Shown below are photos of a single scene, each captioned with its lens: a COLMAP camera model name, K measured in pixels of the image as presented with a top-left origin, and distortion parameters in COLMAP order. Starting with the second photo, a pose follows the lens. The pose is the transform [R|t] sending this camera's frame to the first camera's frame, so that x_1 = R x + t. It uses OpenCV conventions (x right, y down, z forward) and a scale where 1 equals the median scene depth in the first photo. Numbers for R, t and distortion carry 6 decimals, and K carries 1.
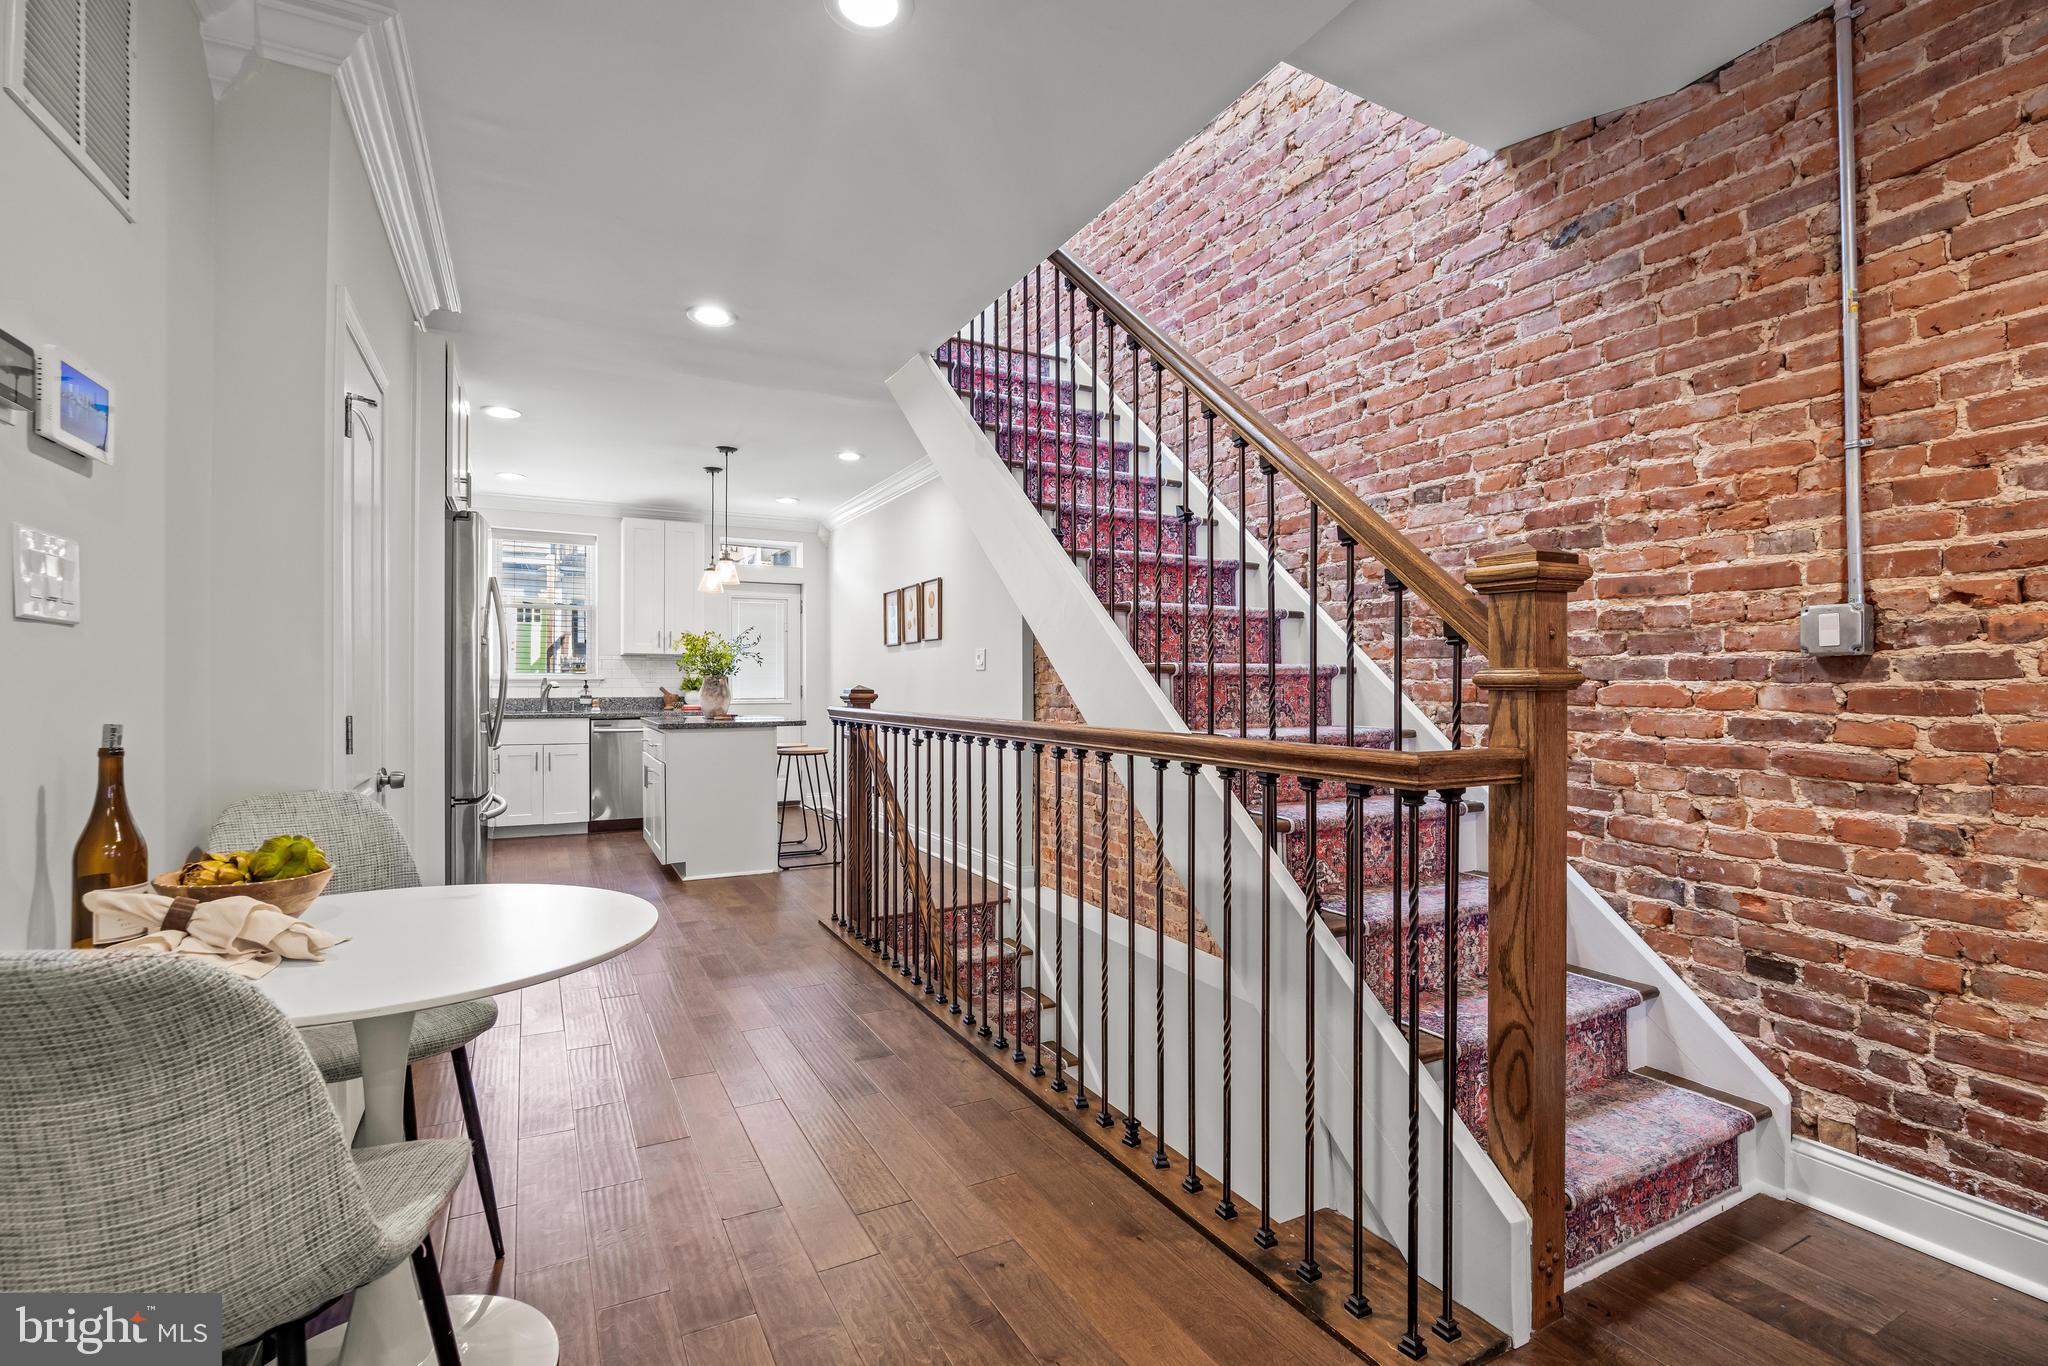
lens RADIAL K [[921.8, 0, 1020.0], [0, 921.8, 685.2], [0, 0, 1]] dist [-0.011383, -0.000894]
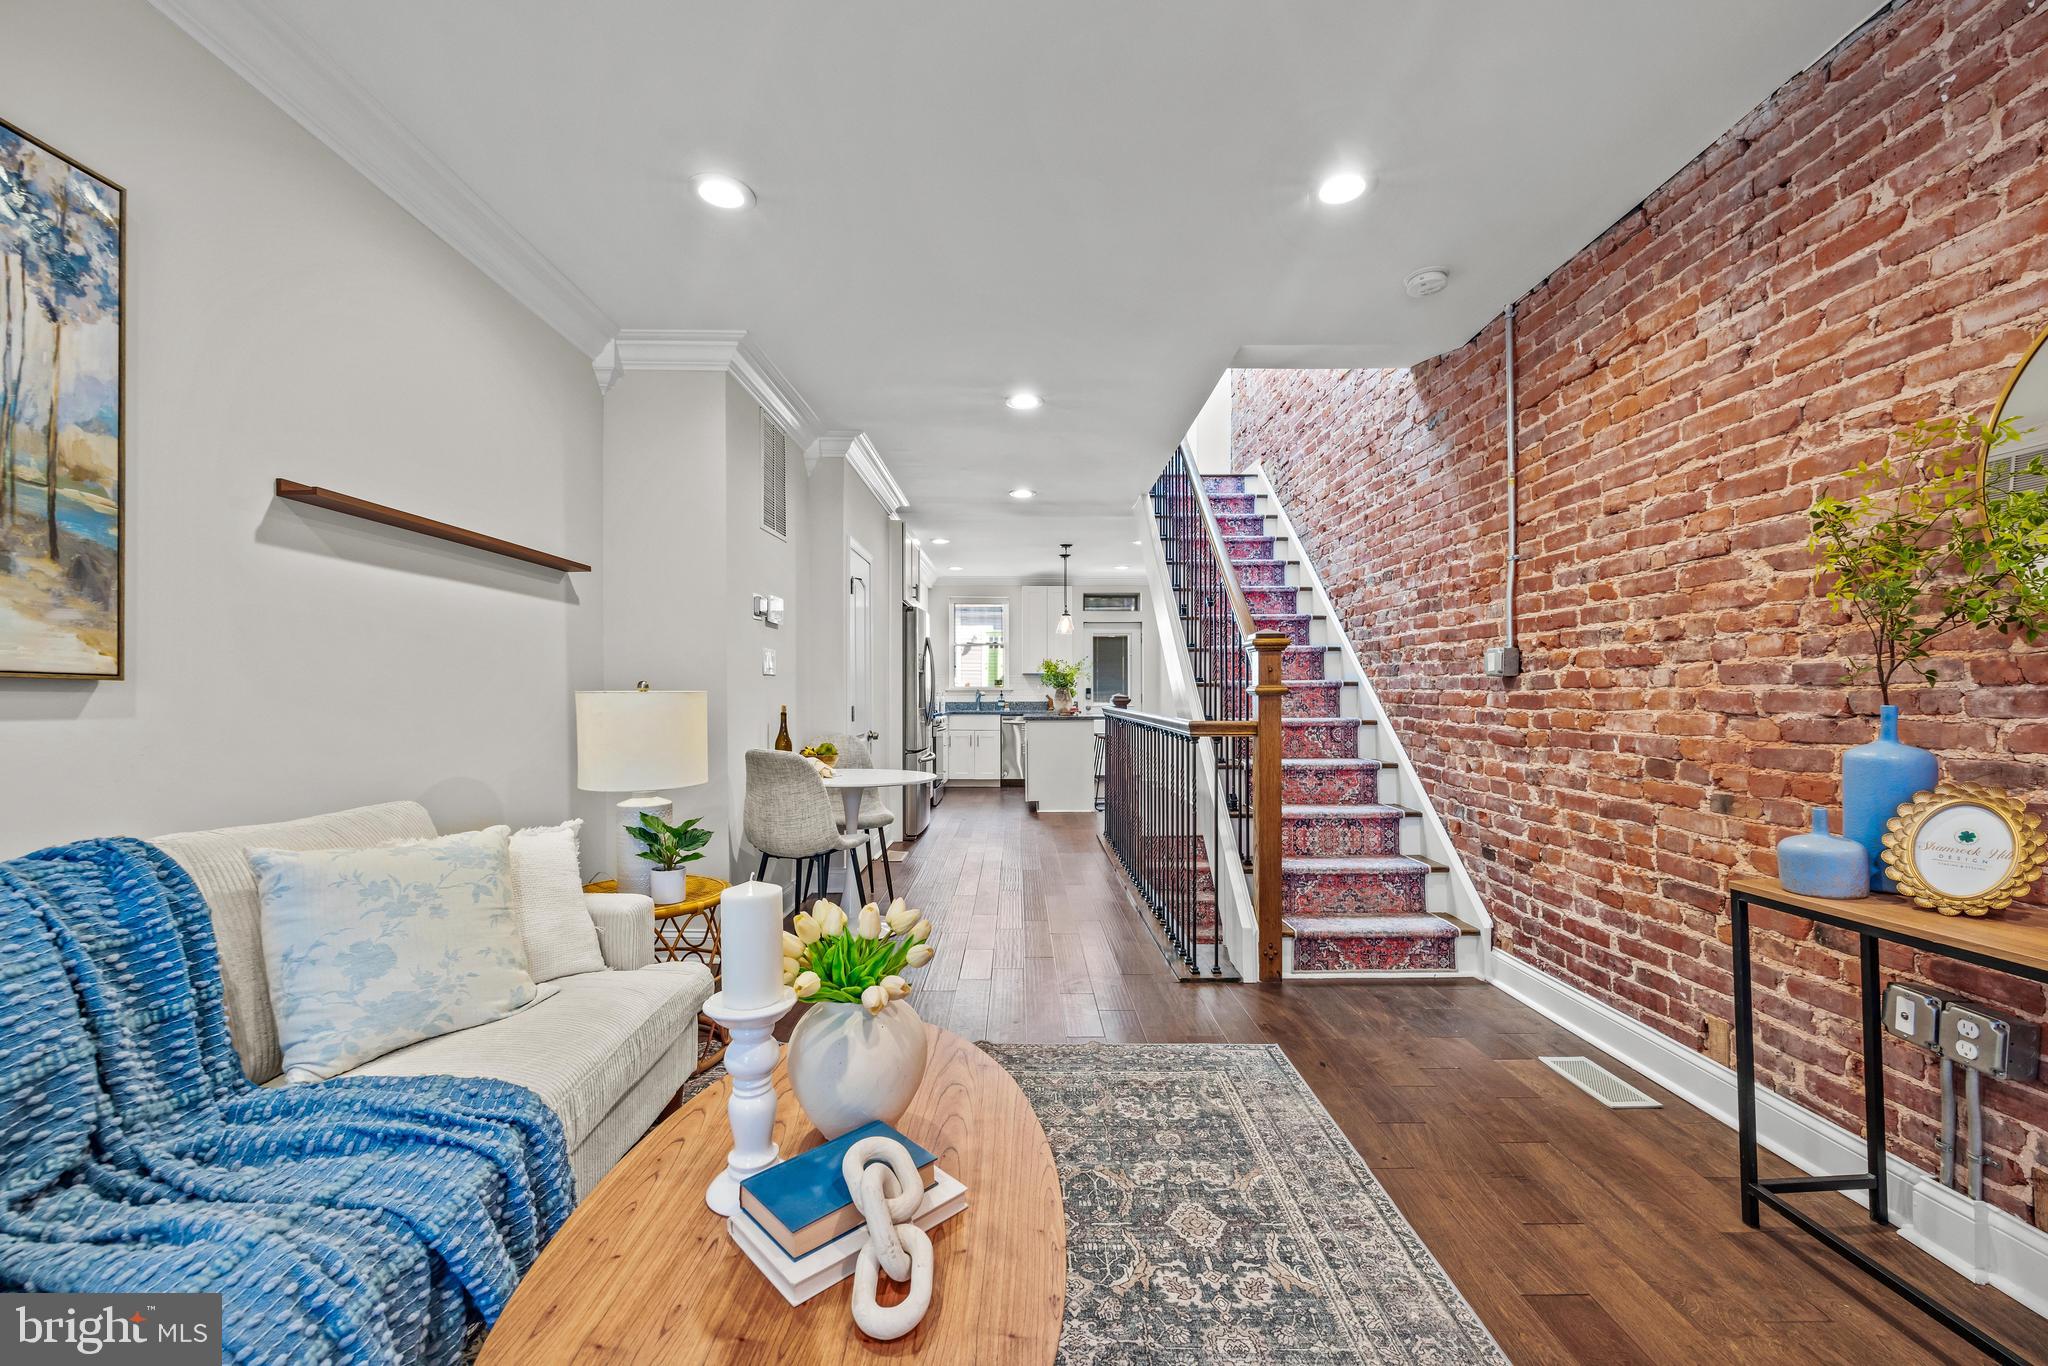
lens RADIAL K [[816.6, 0, 1022.1], [0, 816.6, 699.2], [0, 0, 1]] dist [-0.002640, 0.000569]
pose [[0.885945, 0.002155, -0.463786, 0.822852], [0.000781, 0.999981, 0.006138, 0.002296], [0.463790, -0.005800, 0.885926, -0.881326]]
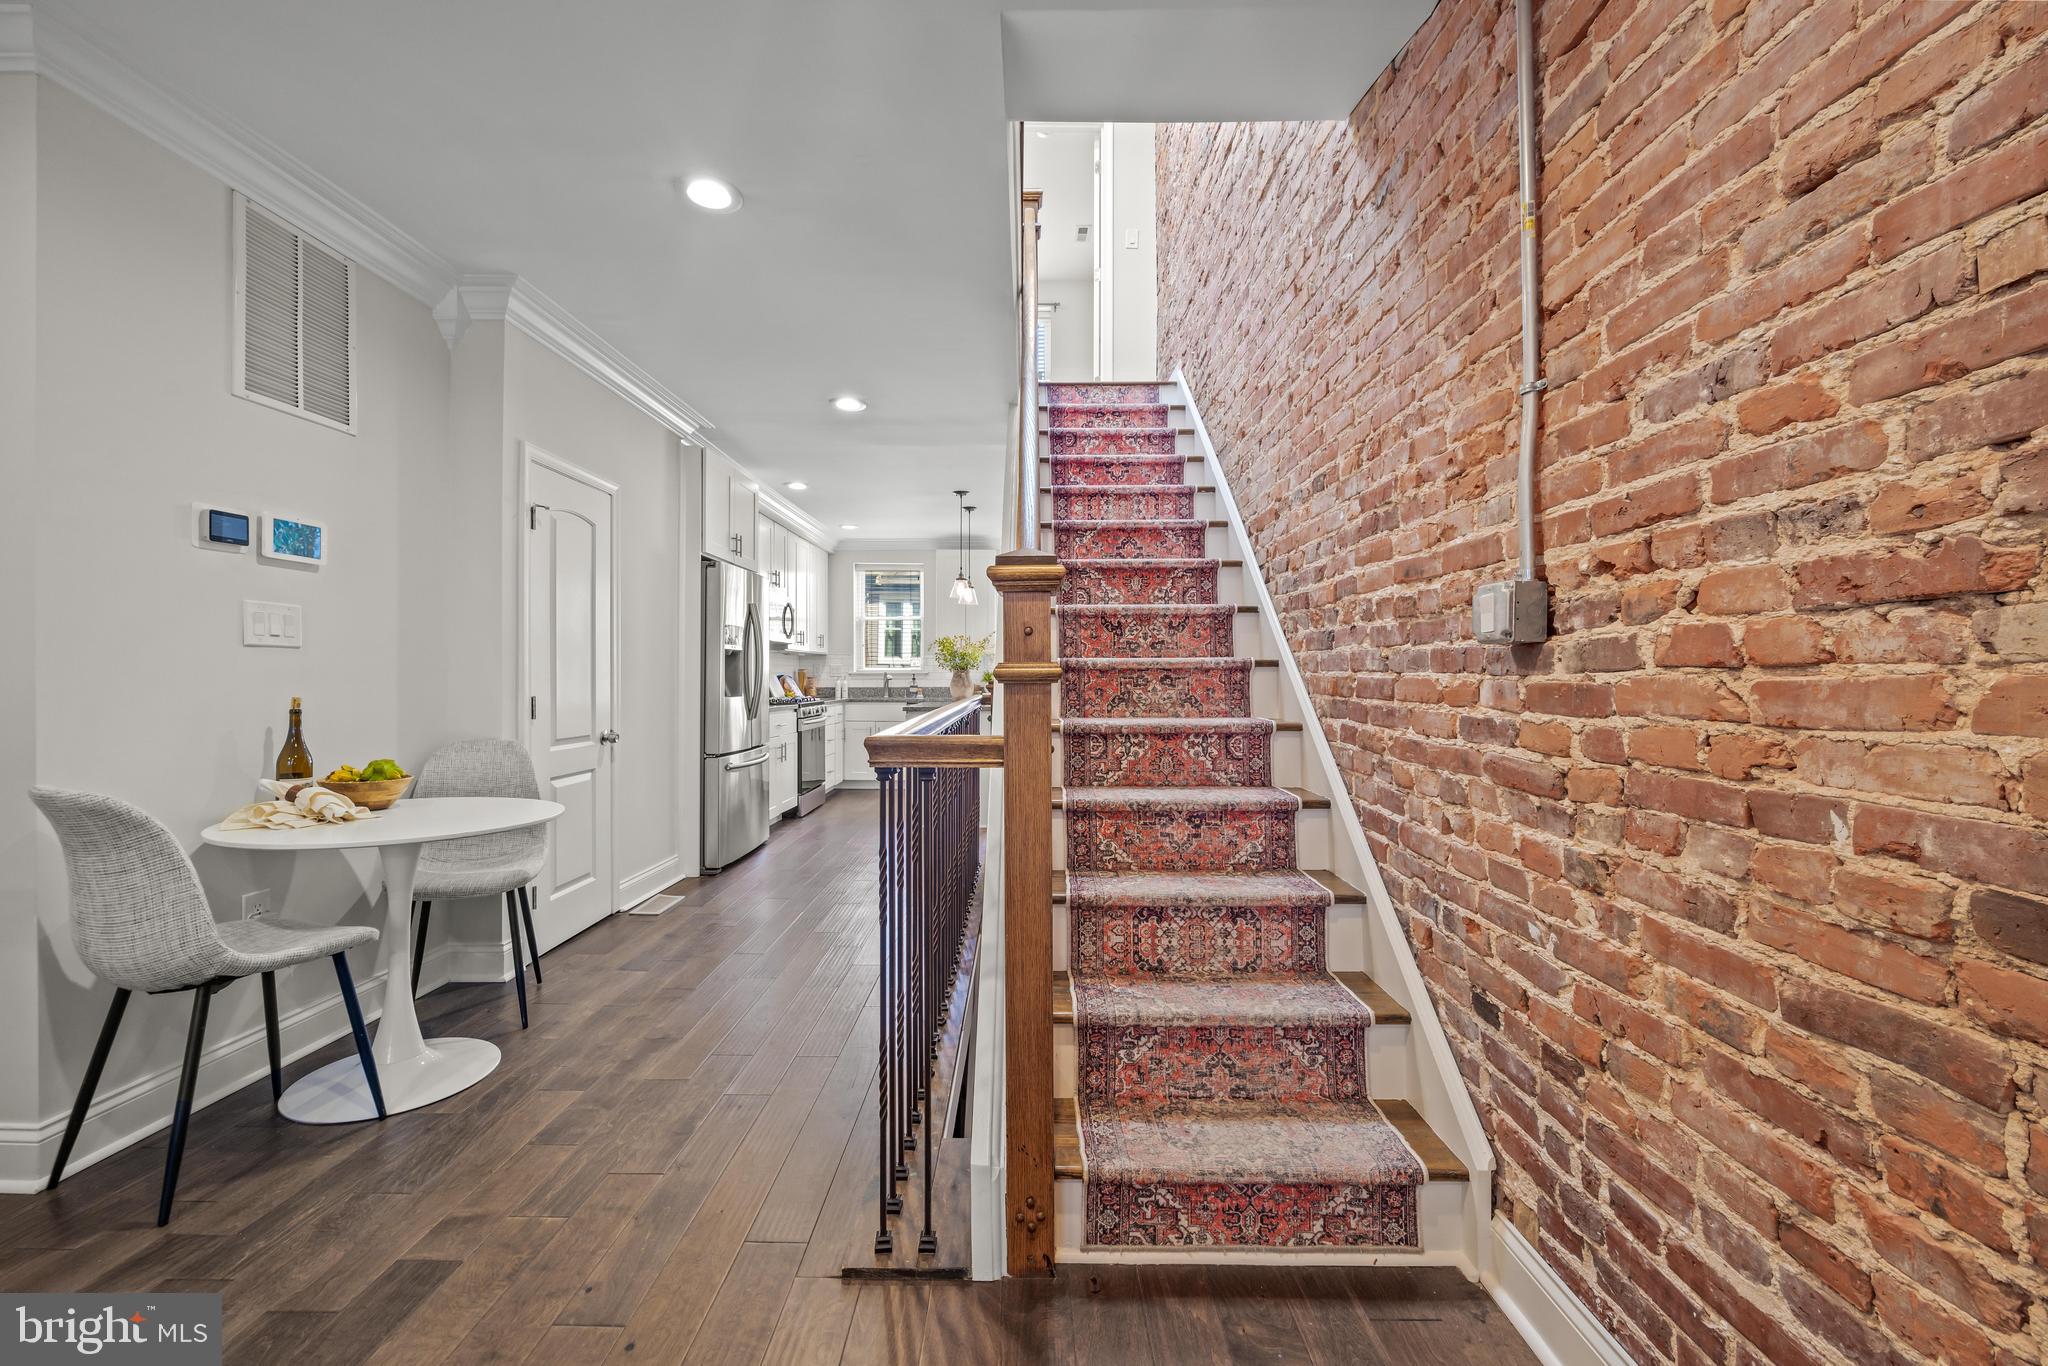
lens RADIAL K [[816.6, 0, 1016.9], [0, 816.6, 672.2], [0, 0, 1]] dist [-0.002640, 0.000569]
pose [[0.879514, -0.002653, -0.475865, 0.873234], [-0.000535, 0.999978, -0.006564, -0.000661], [0.475872, 0.006028, 0.879494, 0.127319]]
